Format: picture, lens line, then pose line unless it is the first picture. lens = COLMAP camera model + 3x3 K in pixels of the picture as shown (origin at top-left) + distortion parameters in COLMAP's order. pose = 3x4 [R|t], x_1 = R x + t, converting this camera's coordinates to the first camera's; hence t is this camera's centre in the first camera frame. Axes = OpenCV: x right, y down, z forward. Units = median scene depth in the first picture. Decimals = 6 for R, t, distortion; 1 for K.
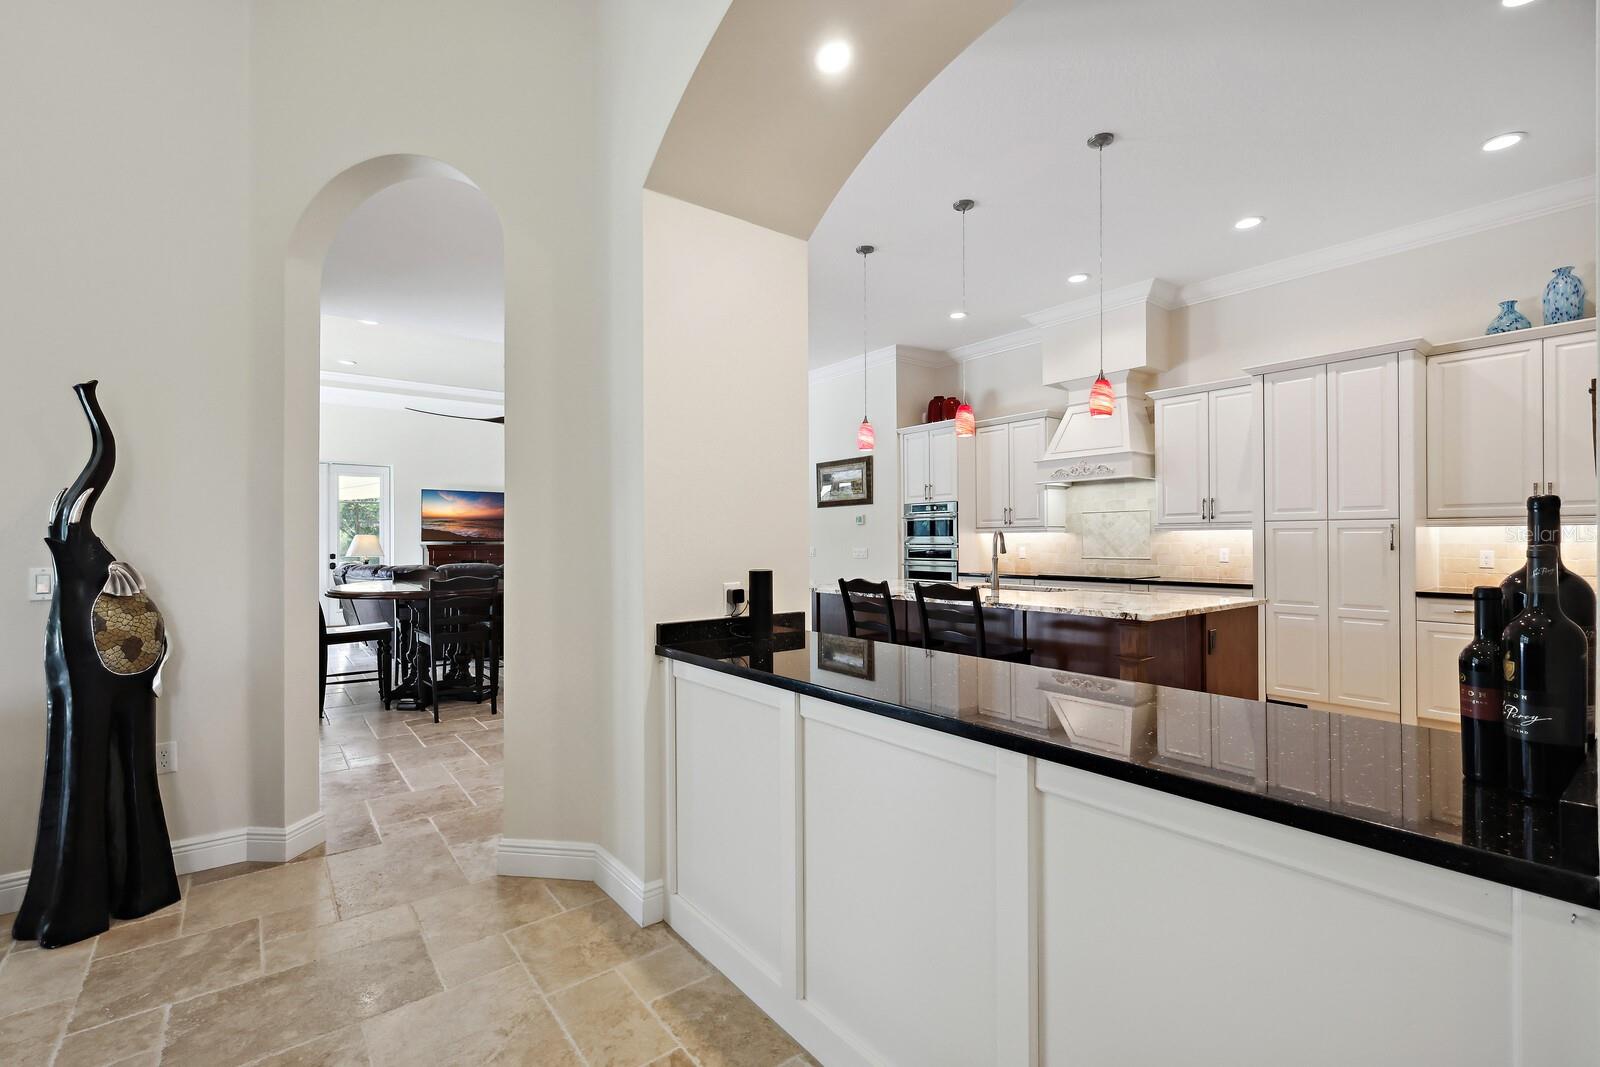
lens RADIAL K [[701.6, 0, 797.5], [0, 701.6, 534.8], [0, 0, 1]] dist [0.000323, -0.000481]
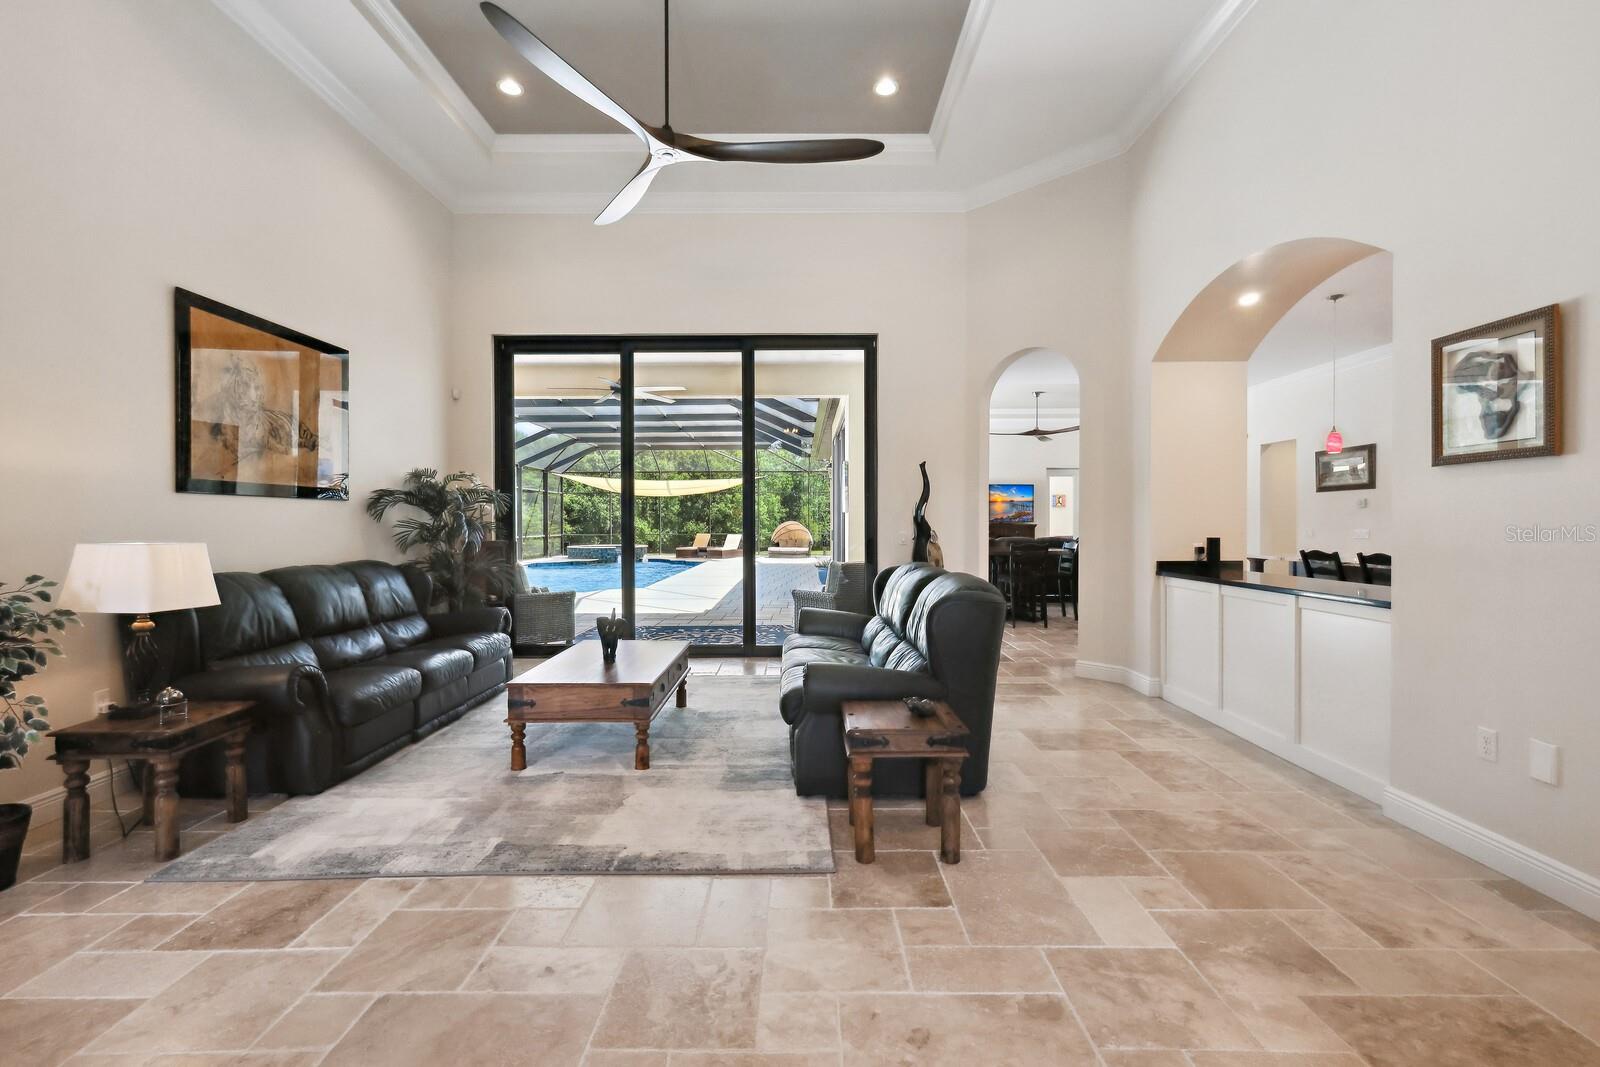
lens RADIAL K [[701.6, 0, 808.5], [0, 701.6, 533.0], [0, 0, 1]] dist [0.000323, -0.000481]
pose [[0.791453, 0.010454, -0.611140, 0.098235], [0.004737, 0.999719, 0.023235, -0.005913], [0.611211, -0.021284, 0.791181, -0.496973]]
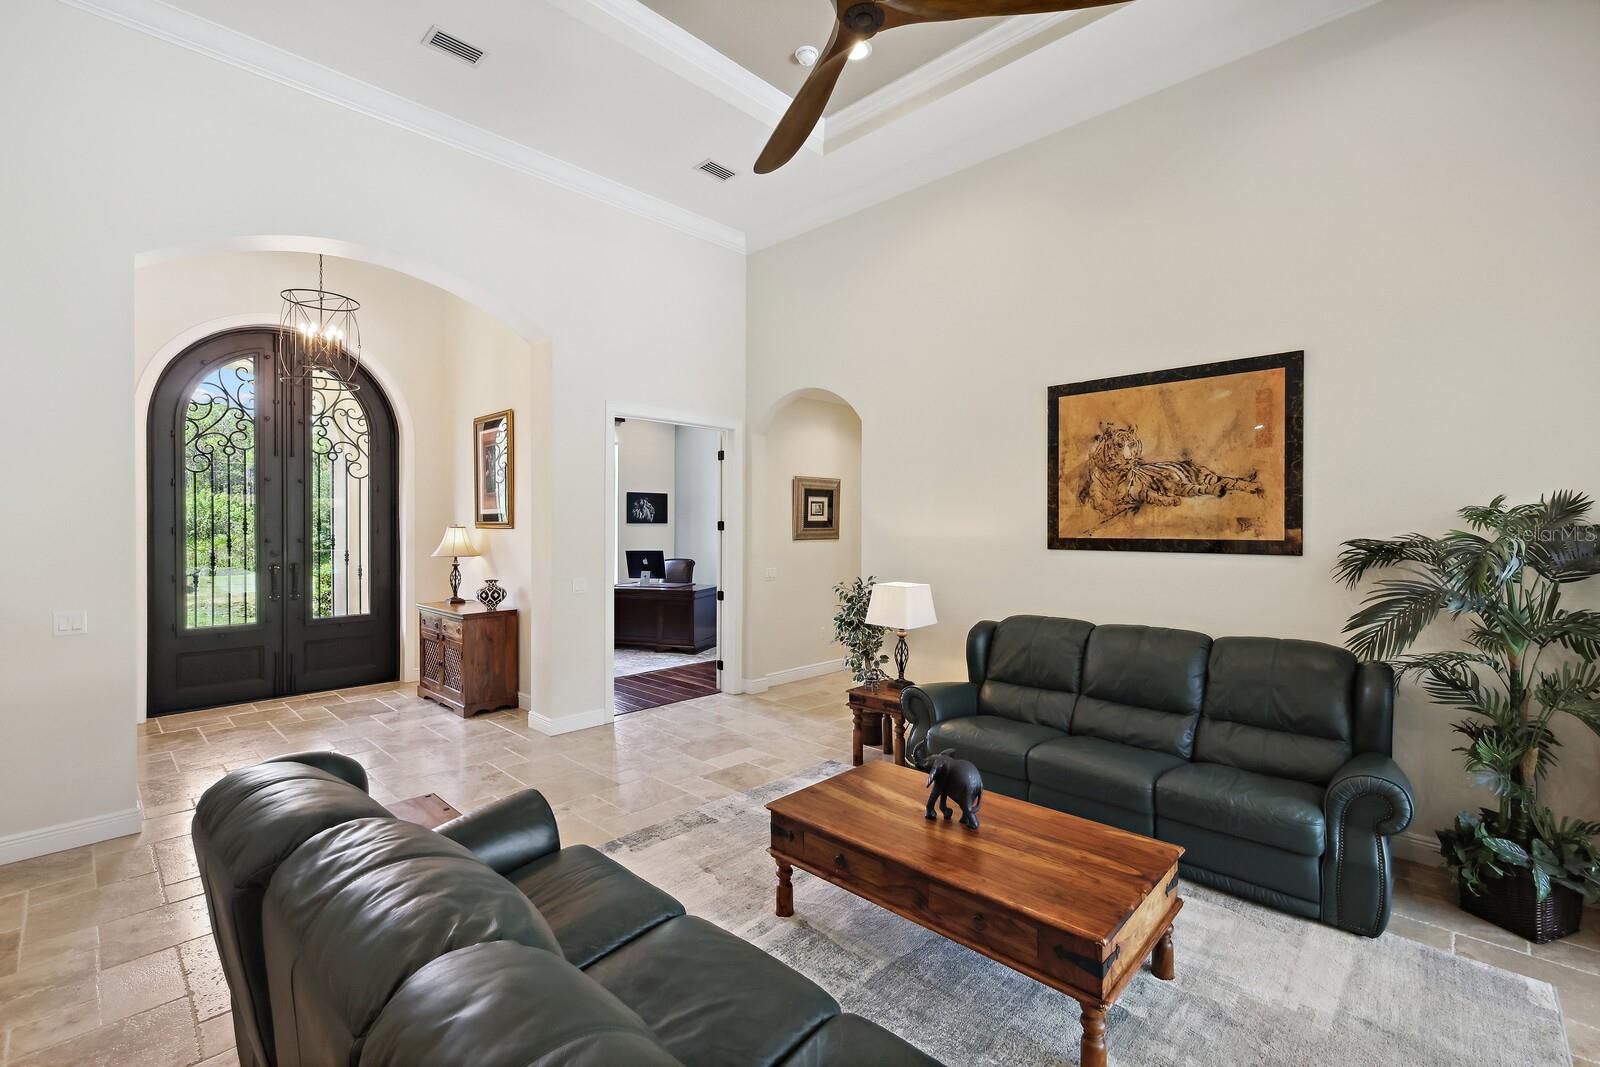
lens RADIAL K [[701.6, 0, 794.1], [0, 701.6, 531.2], [0, 0, 1]] dist [0.000323, -0.000481]
pose [[-0.990950, 0.005807, -0.134109, -0.295755], [0.005982, 0.999982, -0.000900, -0.047207], [0.134102, -0.001695, -0.990966, 0.306581]]
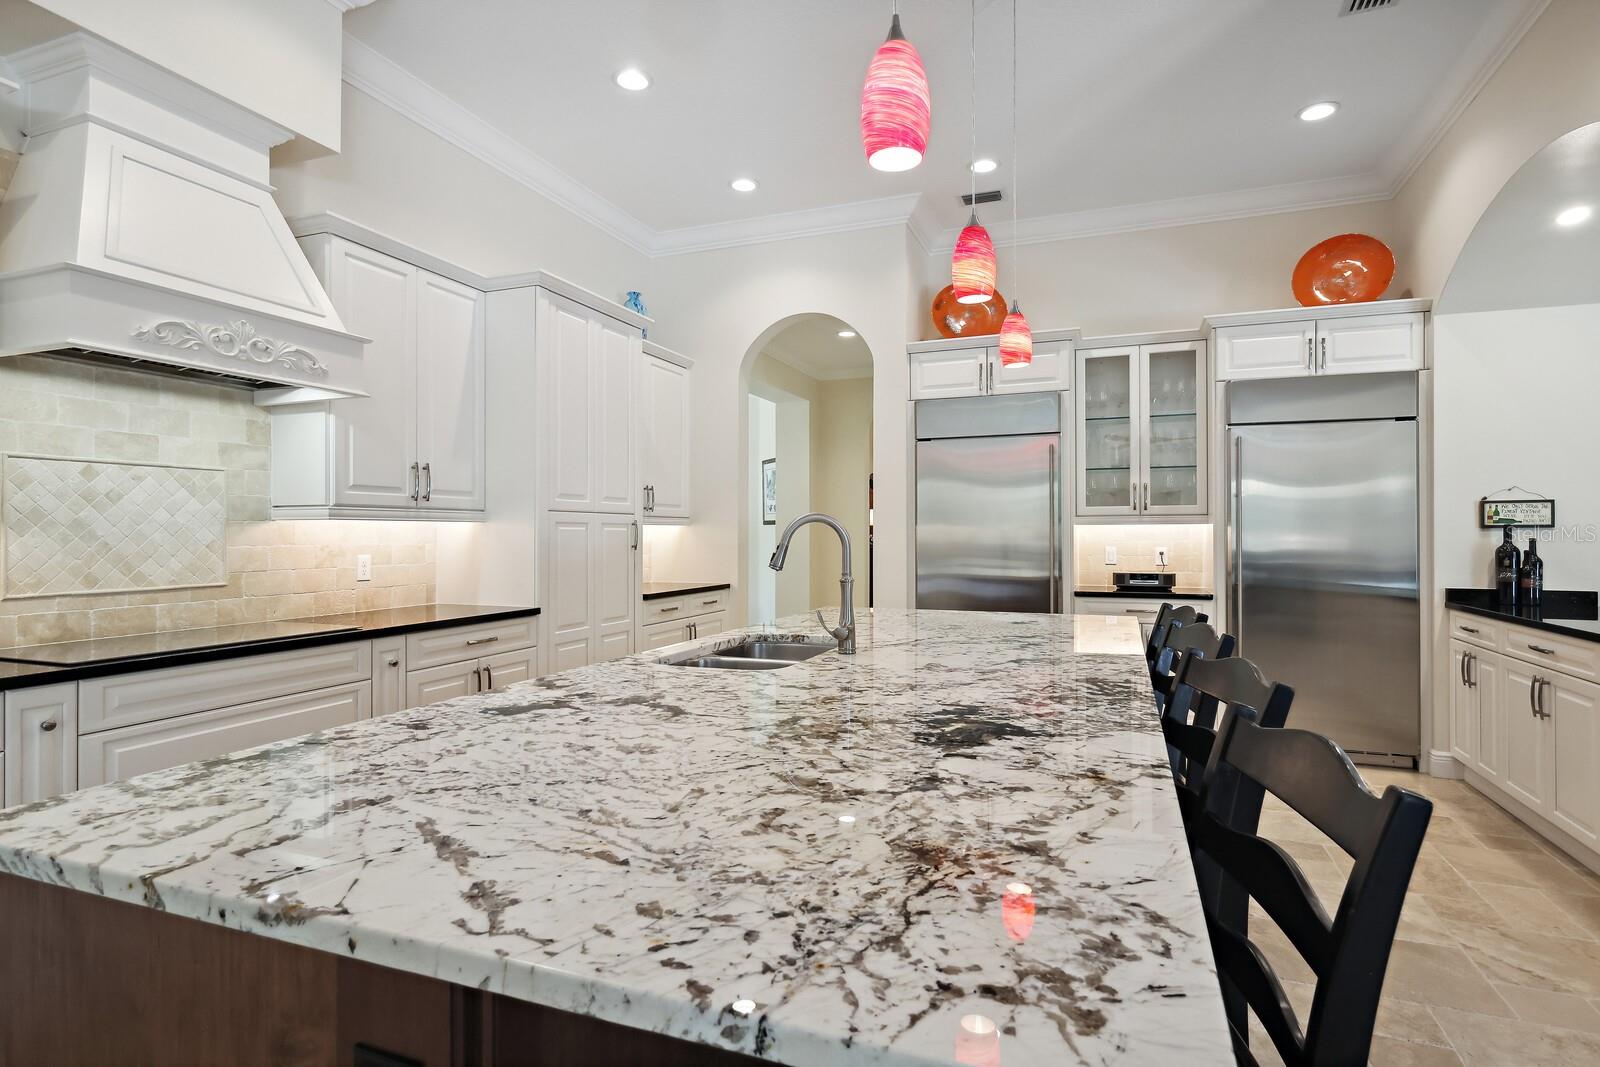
lens RADIAL K [[823.4, 0, 807.4], [0, 823.4, 525.4], [0, 0, 1]] dist [0.010095, -0.002127]
pose [[-0.522840, 0.012460, 0.852340, -0.106879], [-0.005448, 0.999824, -0.017958, 0.005523], [-0.852413, -0.014033, -0.522680, 0.963559]]
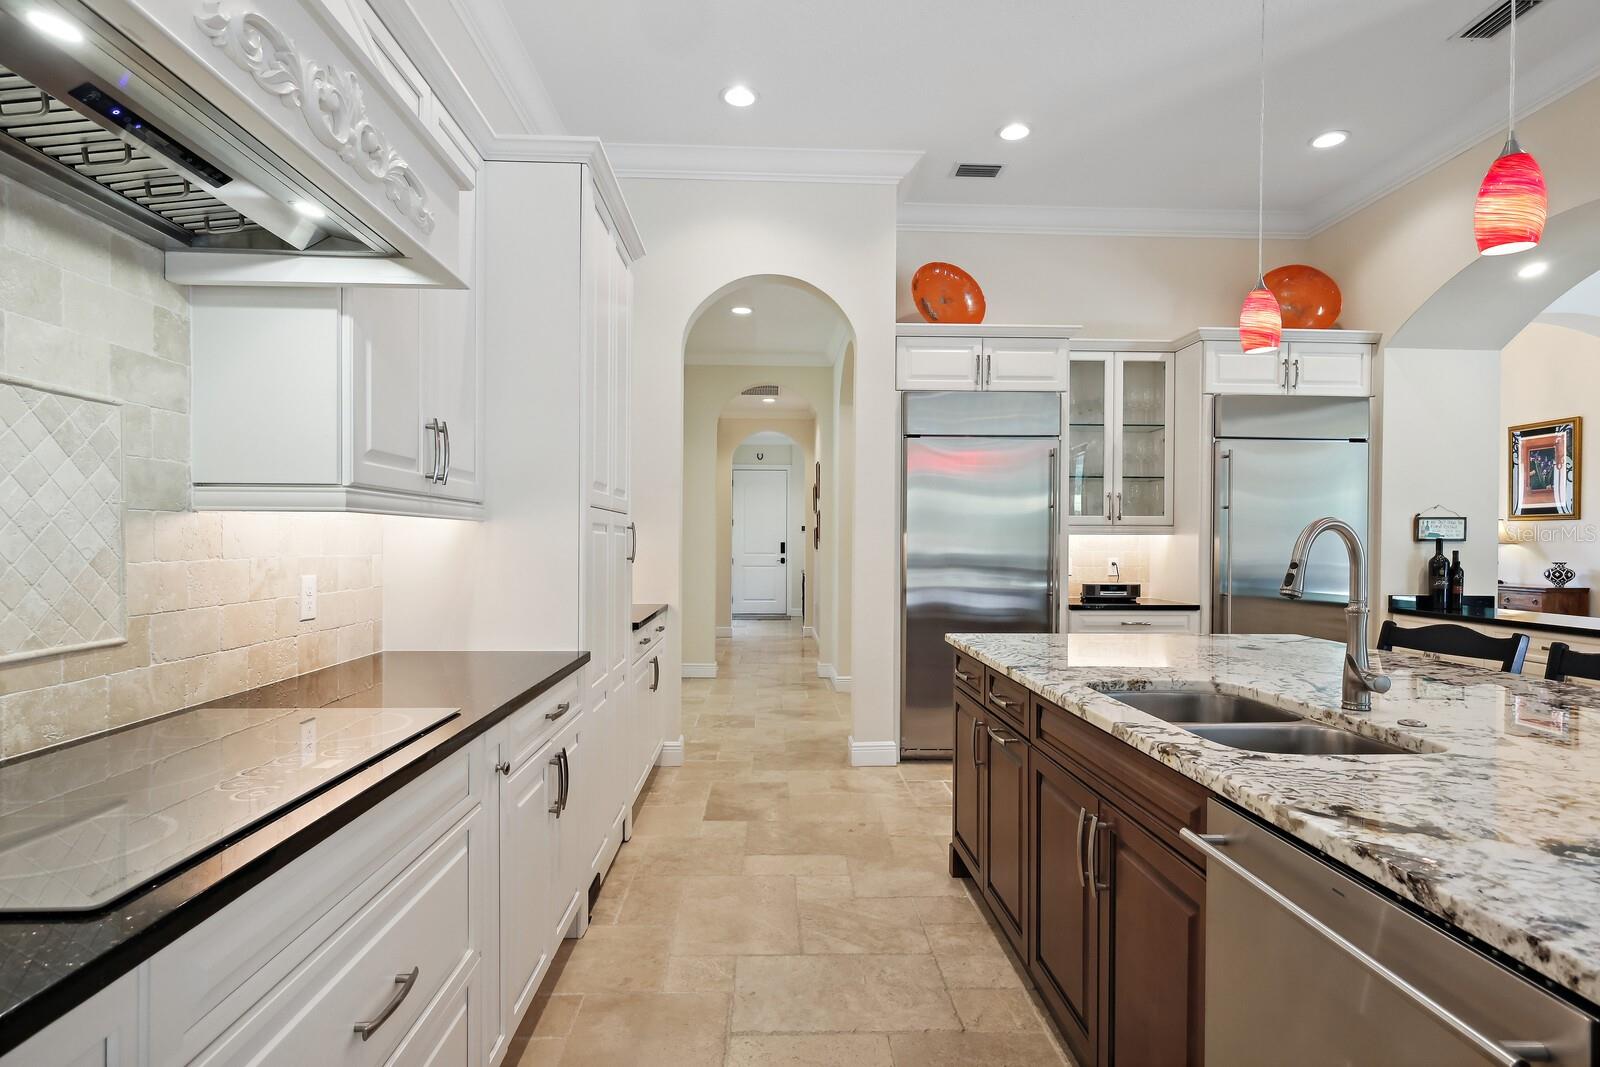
lens RADIAL K [[823.4, 0, 800.7], [0, 823.4, 547.1], [0, 0, 1]] dist [0.010095, -0.002127]
pose [[-0.817779, -0.005128, 0.575509, 0.202242], [-0.008906, 0.999953, -0.003745, 0.005765], [-0.575463, -0.008188, -0.817787, 1.086073]]
